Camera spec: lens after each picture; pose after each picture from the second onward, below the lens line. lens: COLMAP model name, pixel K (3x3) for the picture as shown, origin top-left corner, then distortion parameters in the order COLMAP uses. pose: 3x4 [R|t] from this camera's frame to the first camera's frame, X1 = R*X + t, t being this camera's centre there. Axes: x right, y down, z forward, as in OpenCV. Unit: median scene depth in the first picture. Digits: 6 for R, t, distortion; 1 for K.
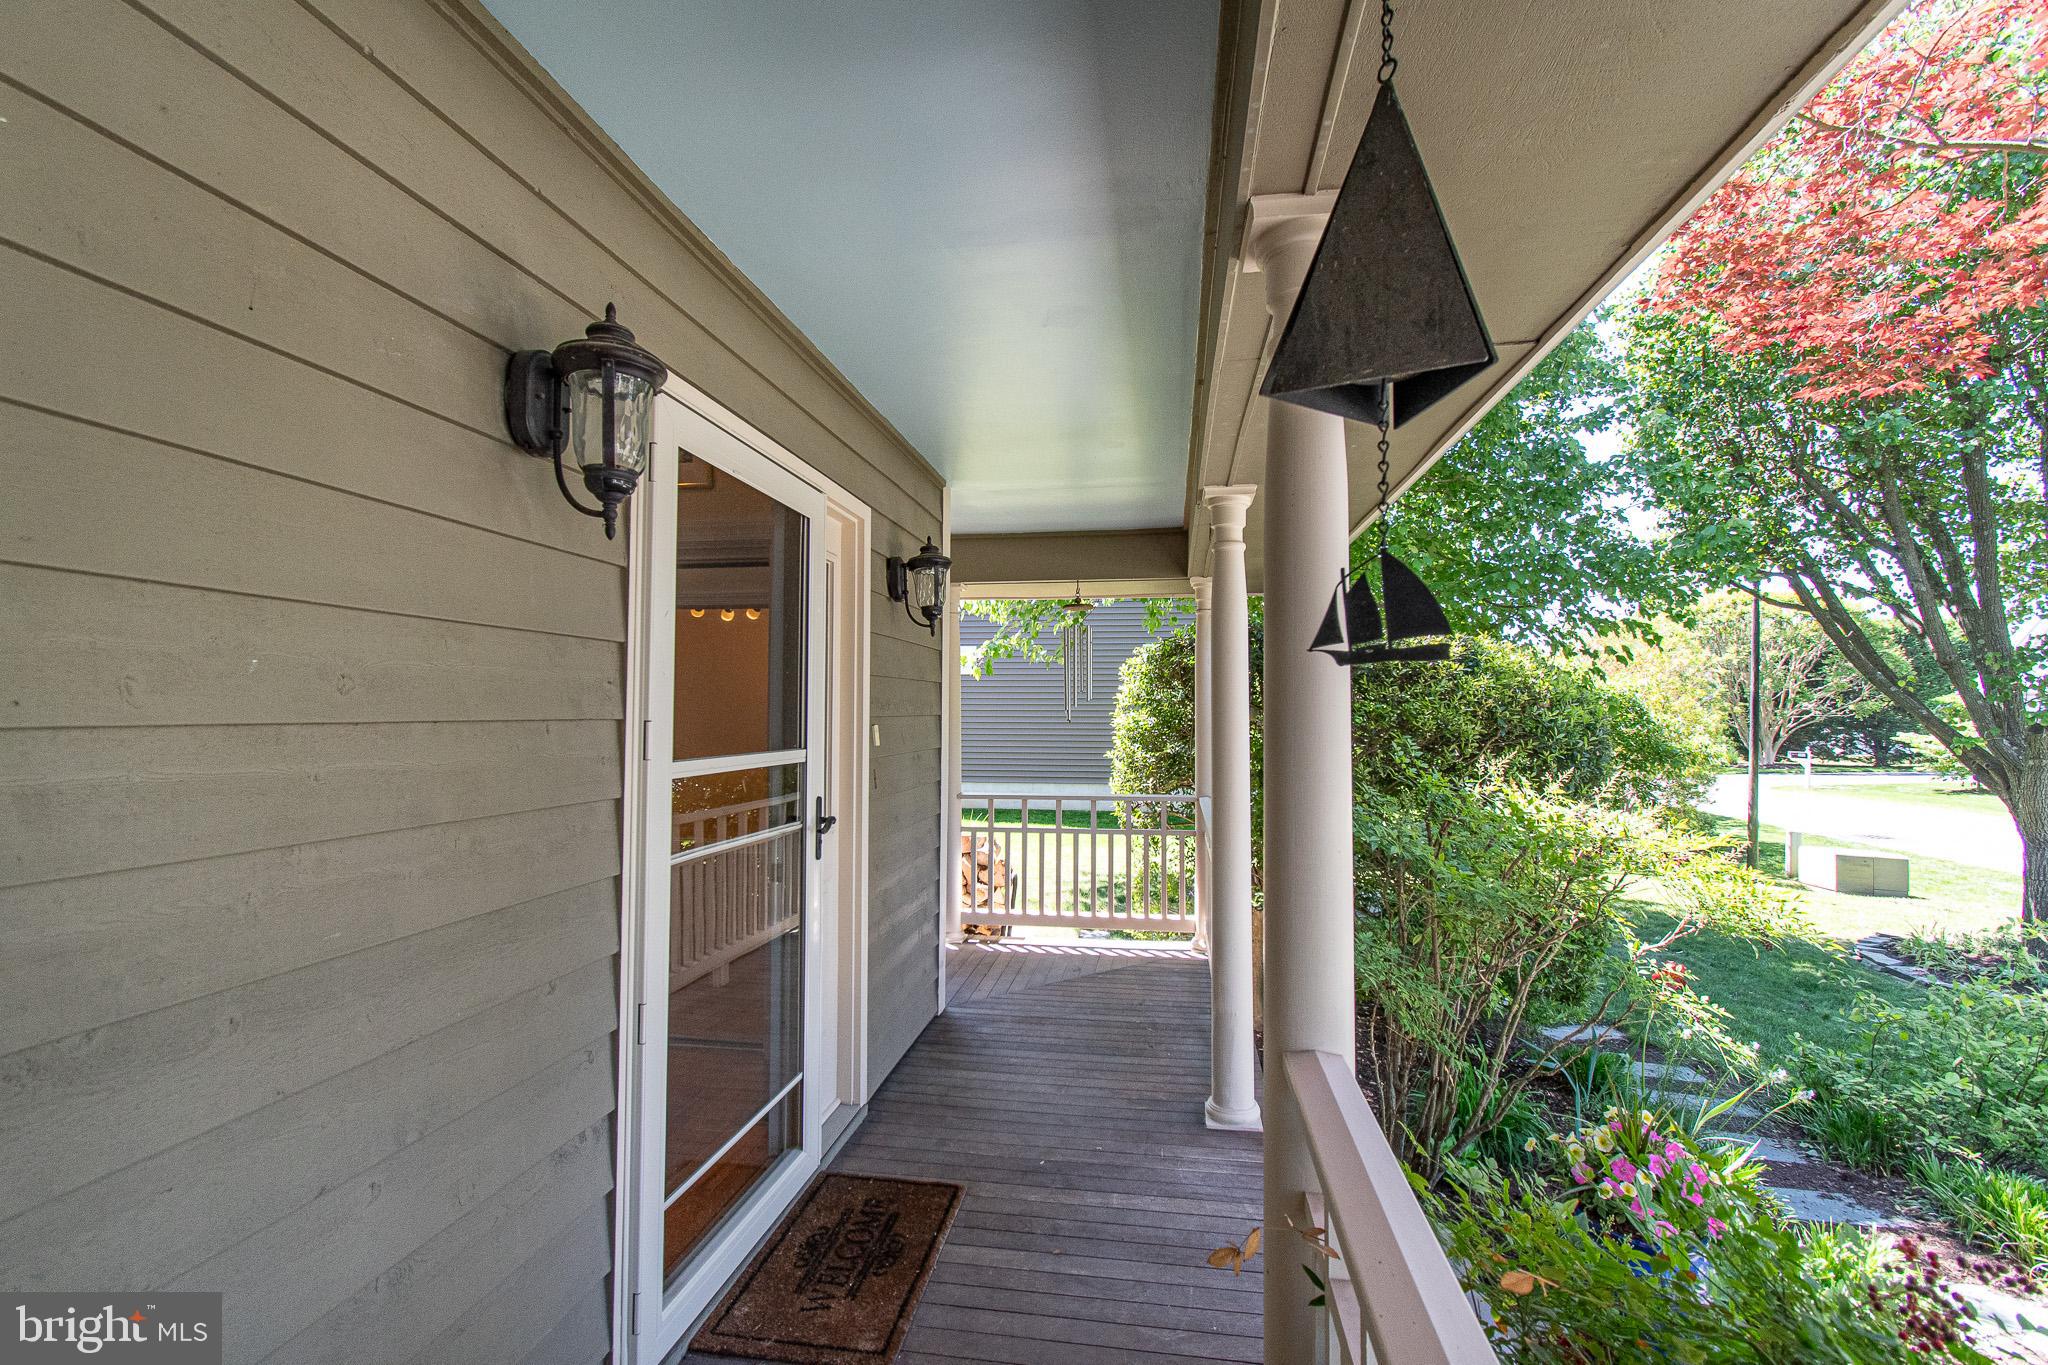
lens RADIAL K [[916.8, 0, 1024.3], [0, 916.8, 695.1], [0, 0, 1]] dist [-0.000217, -0.000004]
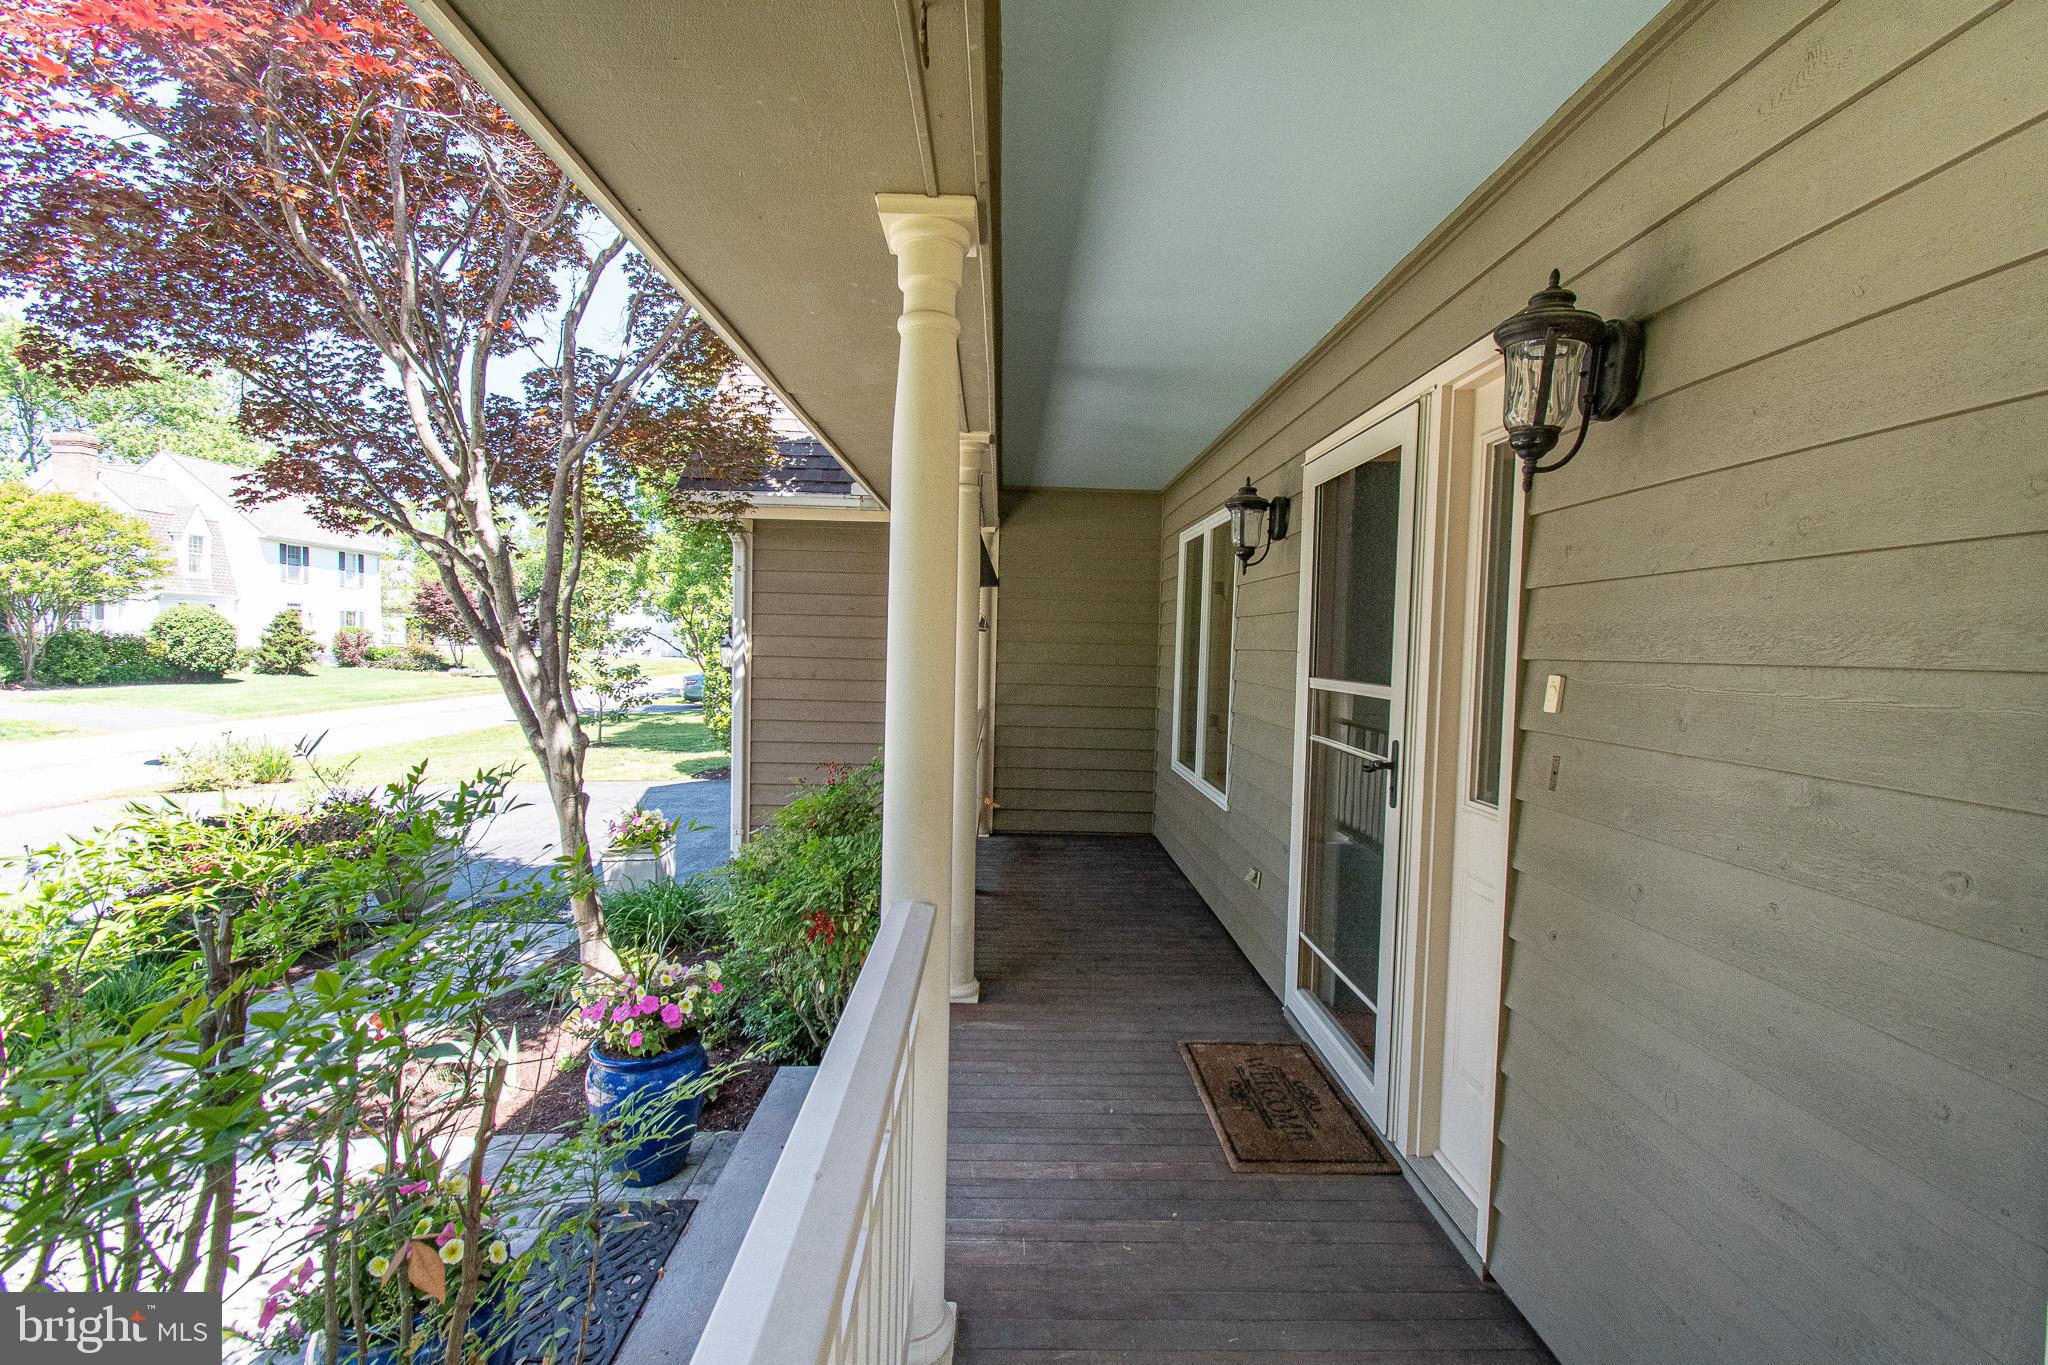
lens RADIAL K [[916.8, 0, 1024.6], [0, 916.8, 683.5], [0, 0, 1]] dist [-0.000217, -0.000004]
pose [[-0.983982, -0.022117, -0.176890, 0.319513], [-0.027377, 0.999251, 0.027348, 0.038617], [0.176152, 0.031752, -0.983851, 1.899368]]
